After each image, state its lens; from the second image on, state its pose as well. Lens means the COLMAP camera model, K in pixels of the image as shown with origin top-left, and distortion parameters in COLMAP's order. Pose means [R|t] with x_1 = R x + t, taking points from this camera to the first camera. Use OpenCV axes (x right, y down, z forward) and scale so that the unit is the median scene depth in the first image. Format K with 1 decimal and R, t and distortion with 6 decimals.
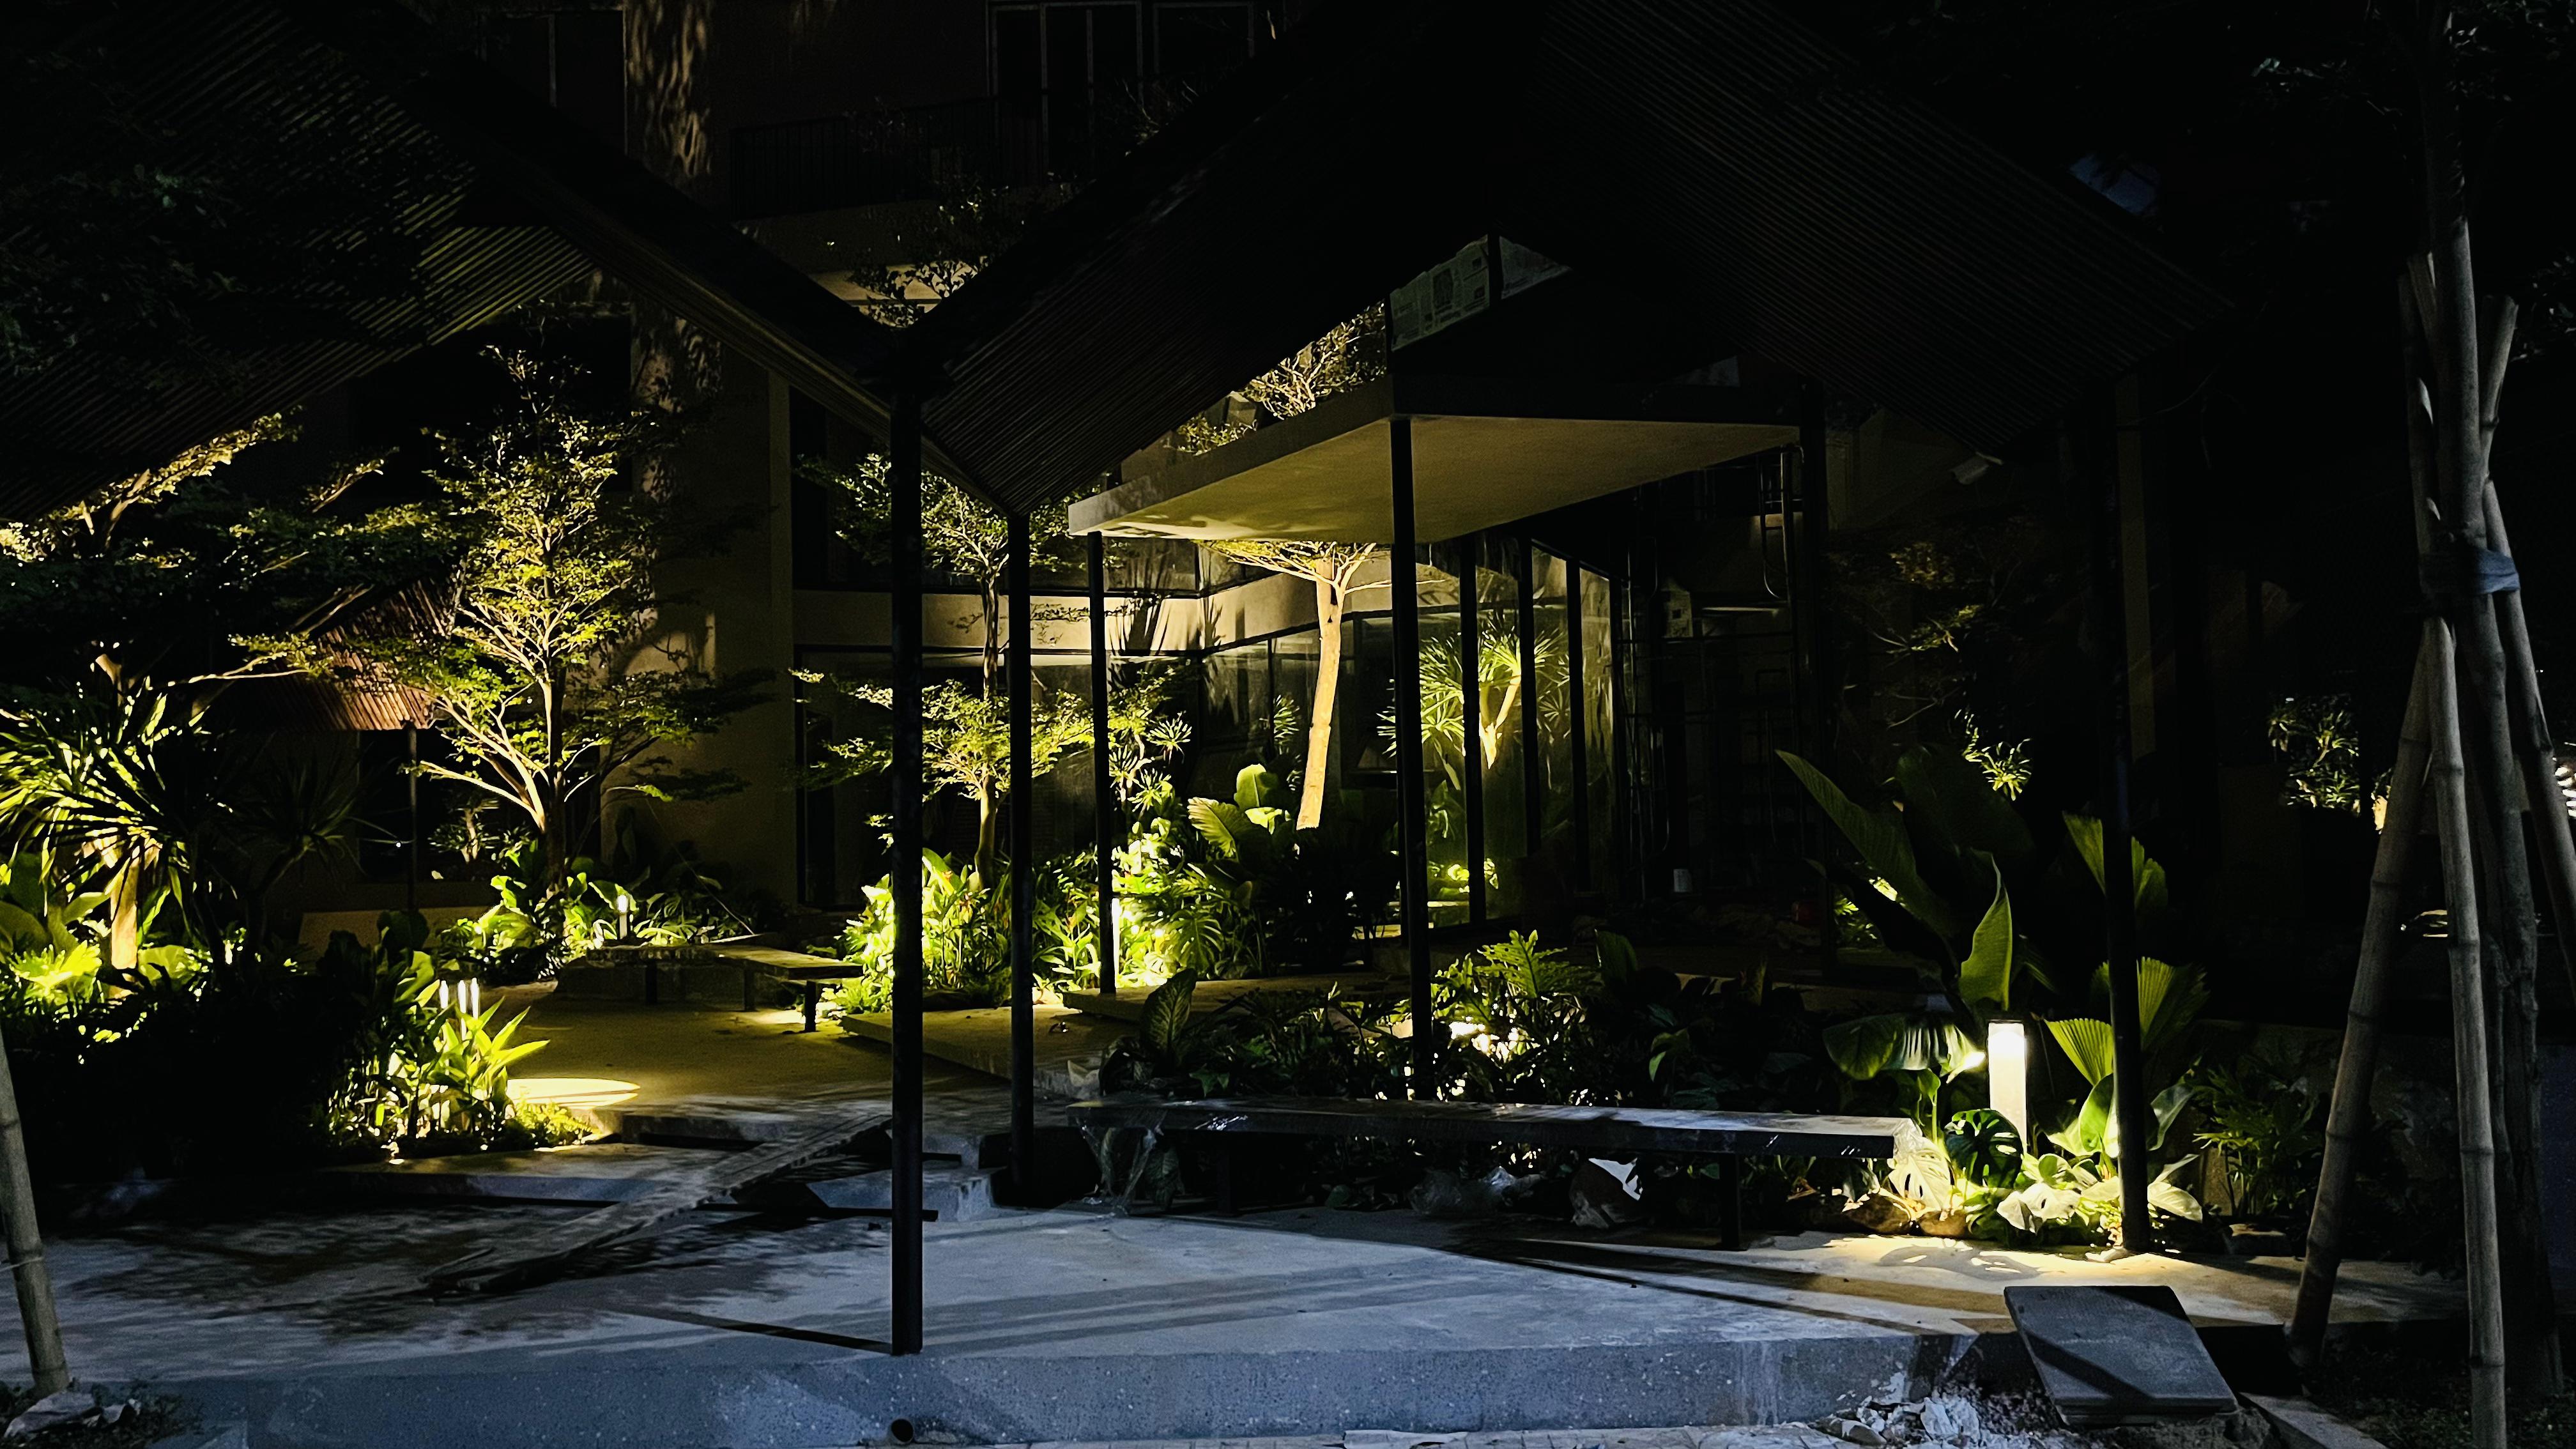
lens RADIAL K [[1962.9, 0, 1291.6], [0, 1962.9, 735.7], [0, 0, 1]] dist [0.032038, -0.035162]
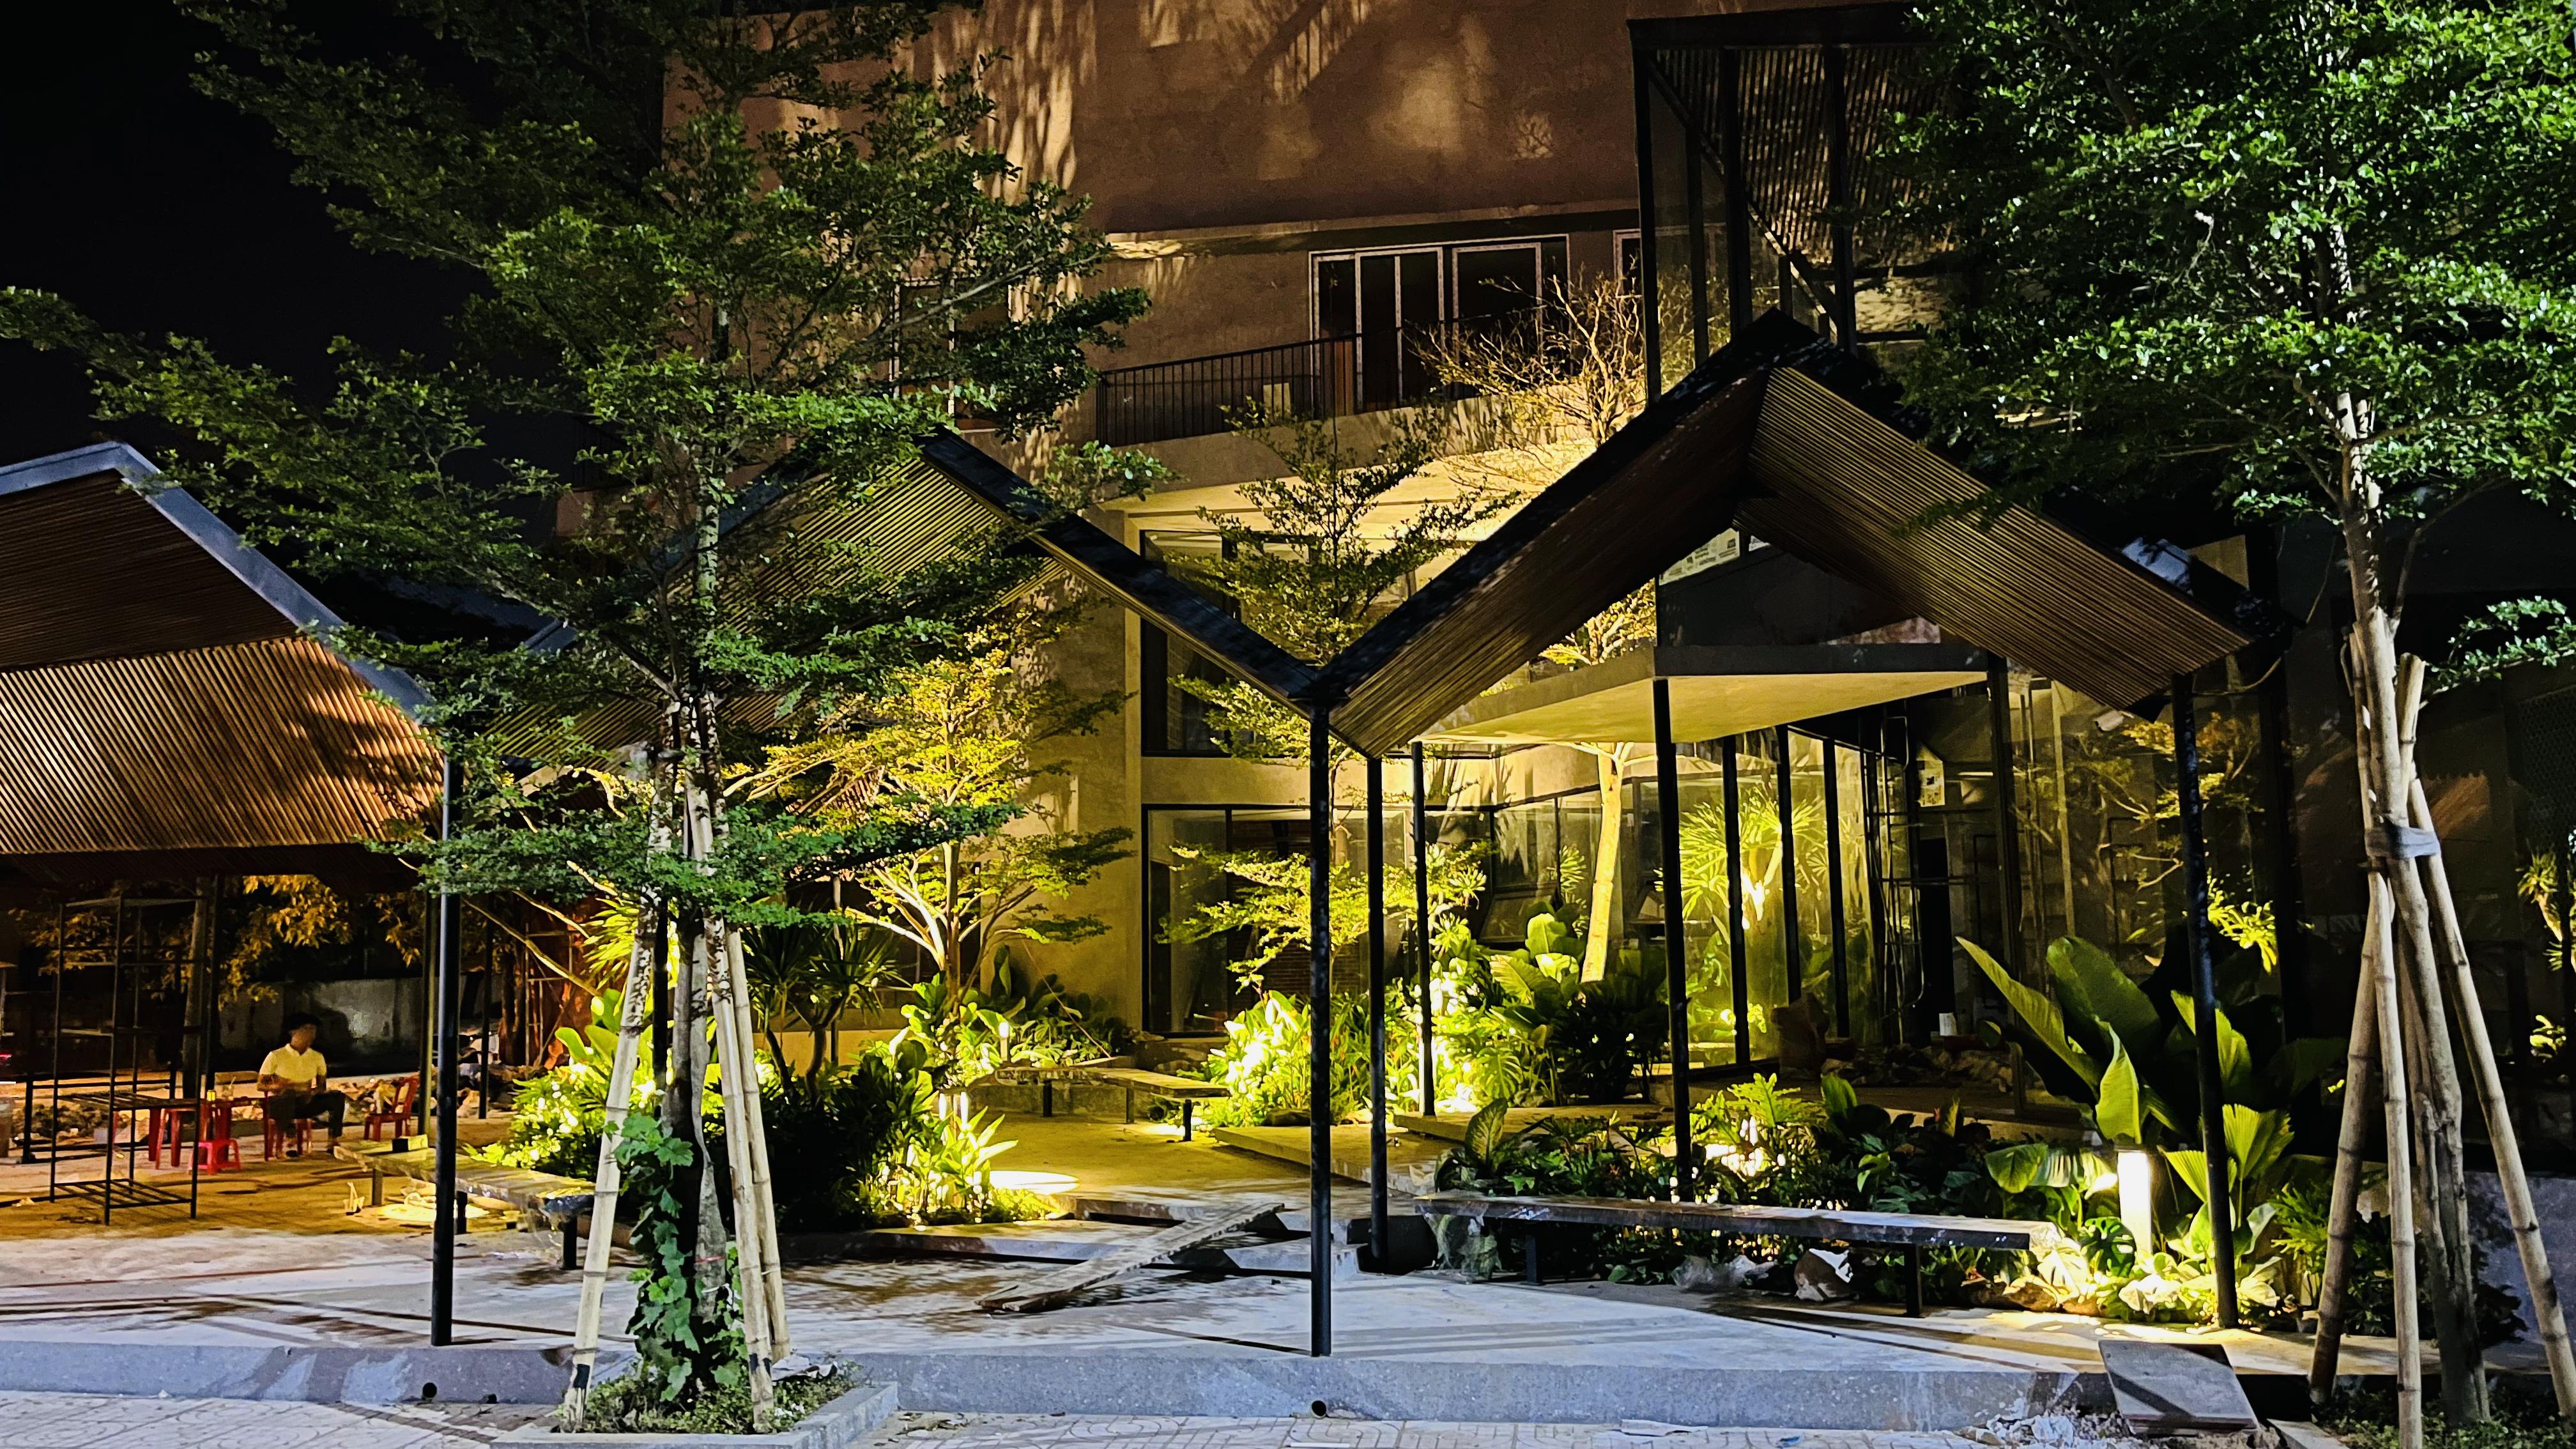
lens RADIAL K [[1962.9, 0, 1288.9], [0, 1962.9, 714.9], [0, 0, 1]] dist [0.032038, -0.035162]
pose [[0.989564, -0.006688, -0.143939, -0.002270], [-0.003867, 0.997330, -0.072927, -0.043013], [0.144043, 0.072723, 0.986896, -0.362988]]
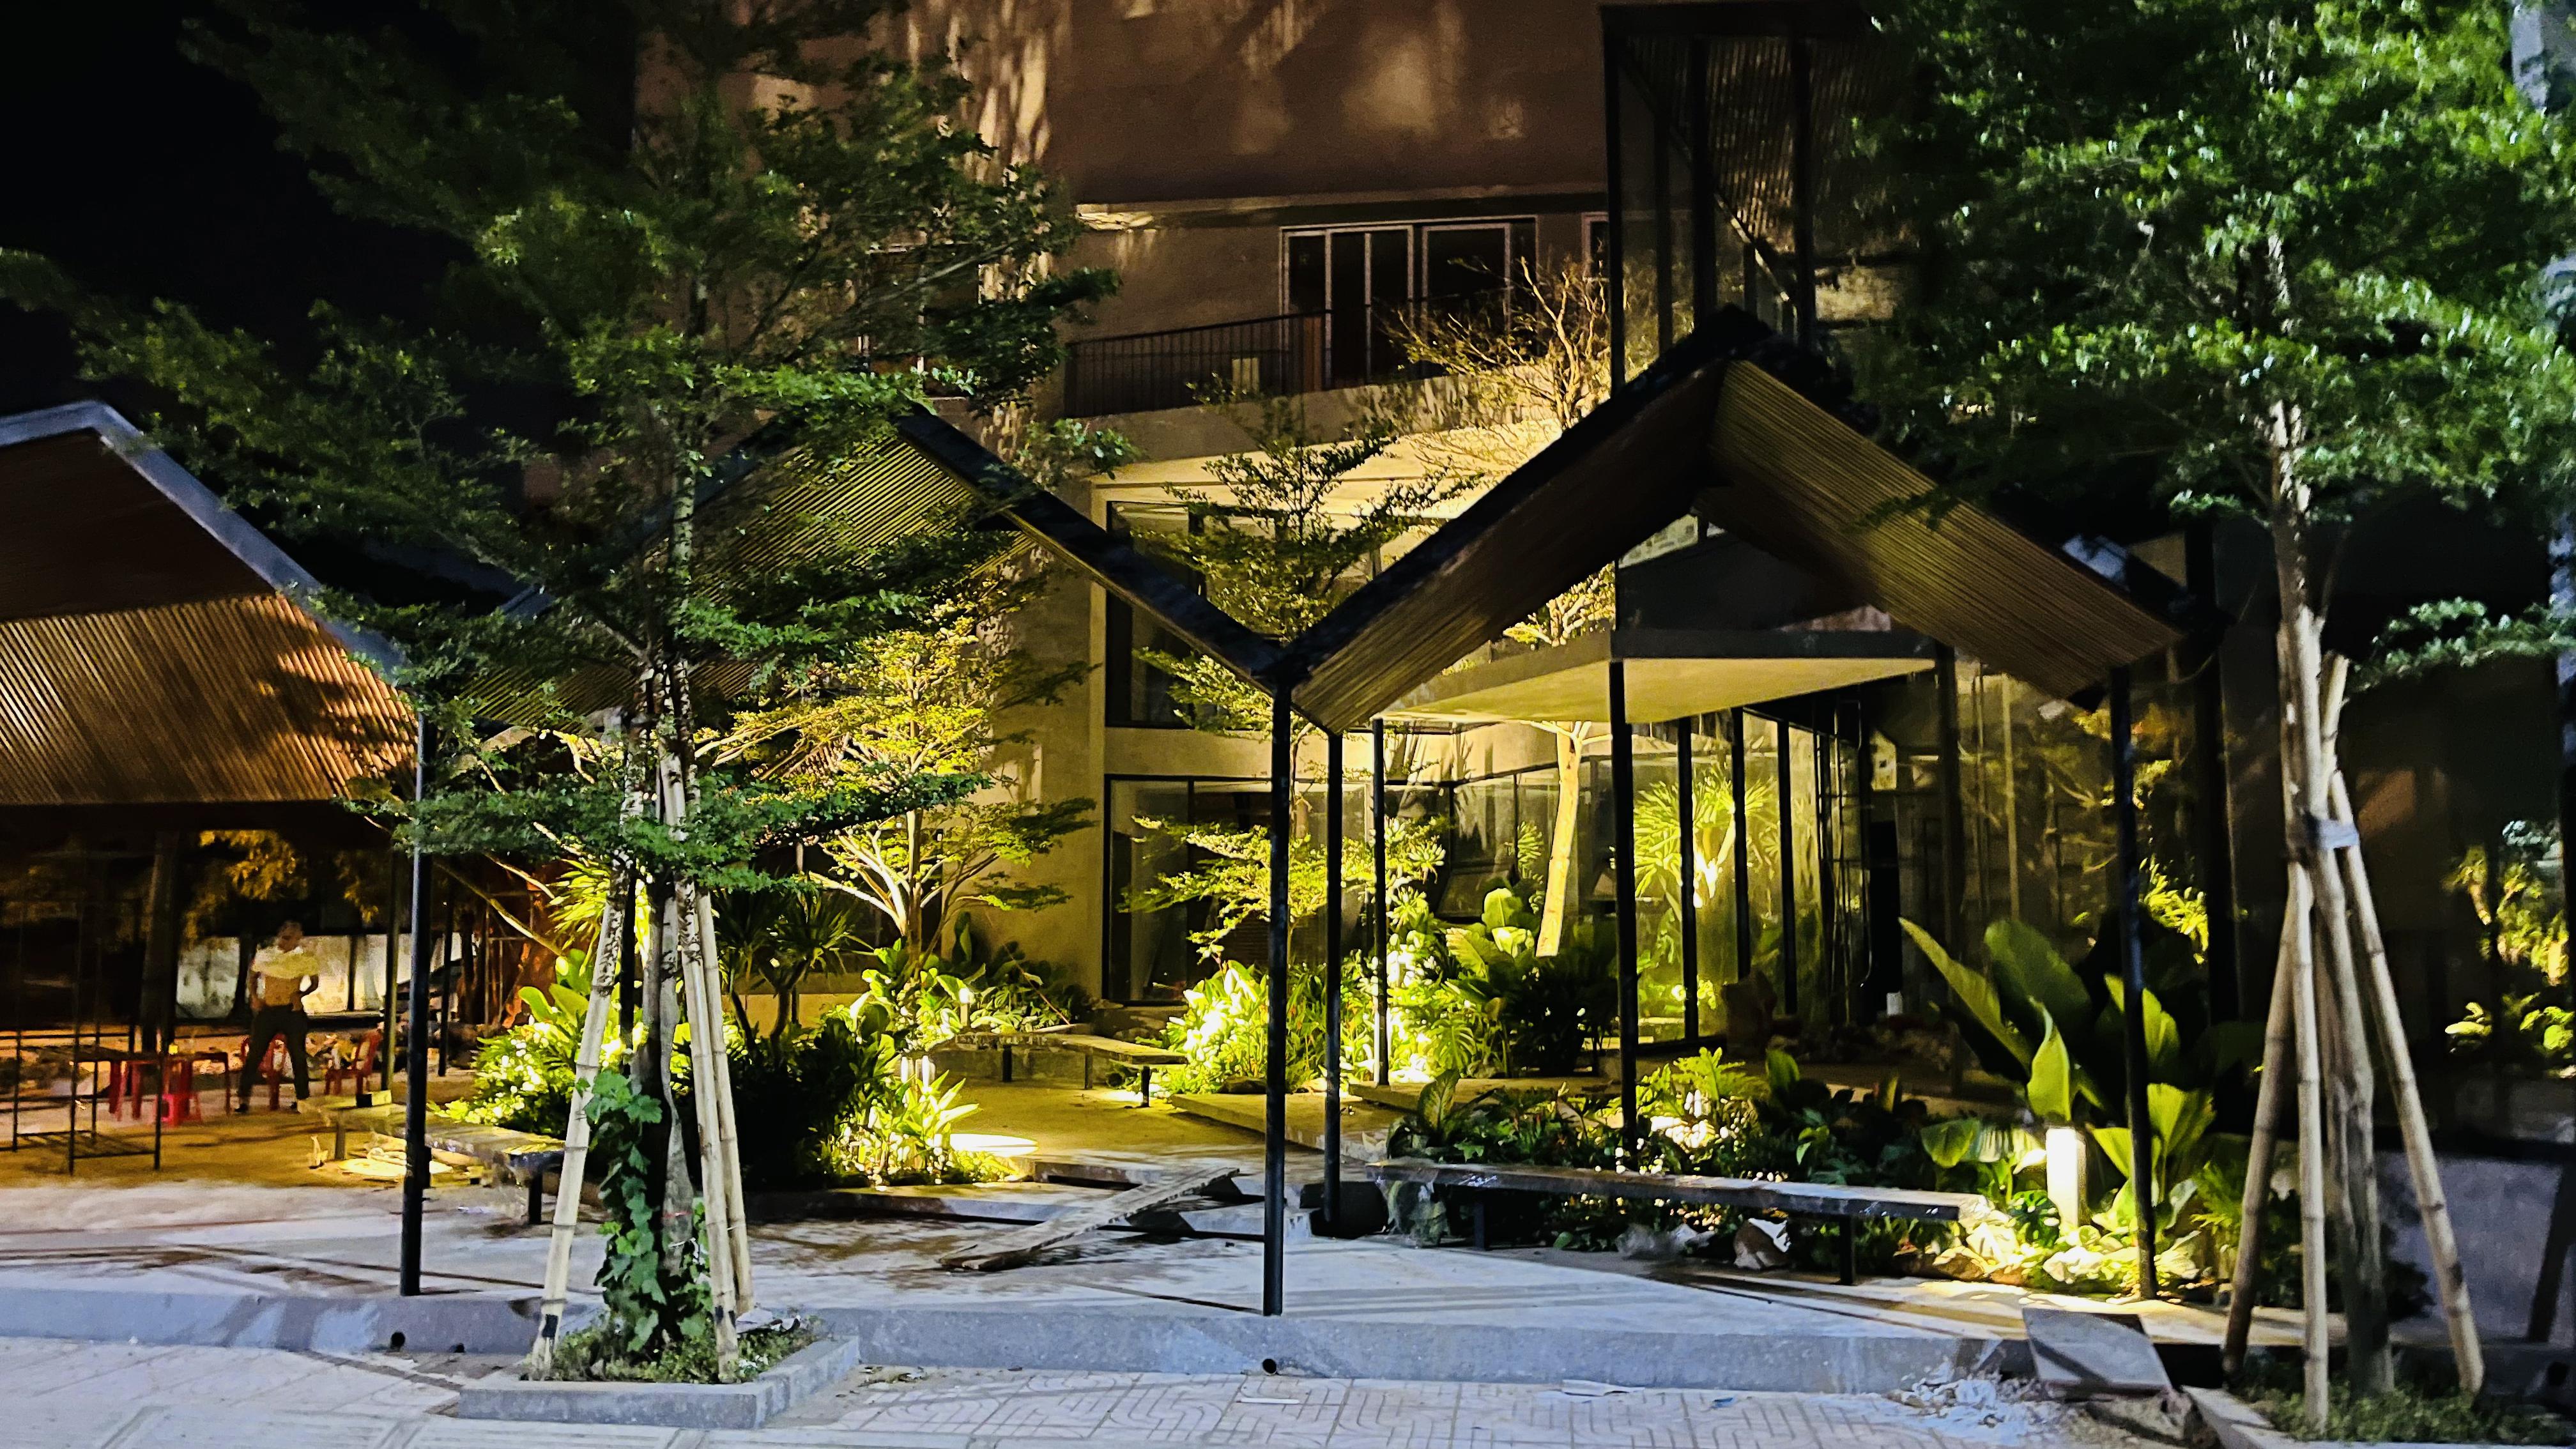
lens RADIAL K [[1962.9, 0, 1284.9], [0, 1962.9, 714.3], [0, 0, 1]] dist [0.032038, -0.035162]
pose [[0.991805, 0.012290, -0.127170, 0.001330], [-0.019900, 0.998075, -0.058738, -0.044834], [0.126204, 0.060788, 0.990140, -0.389400]]
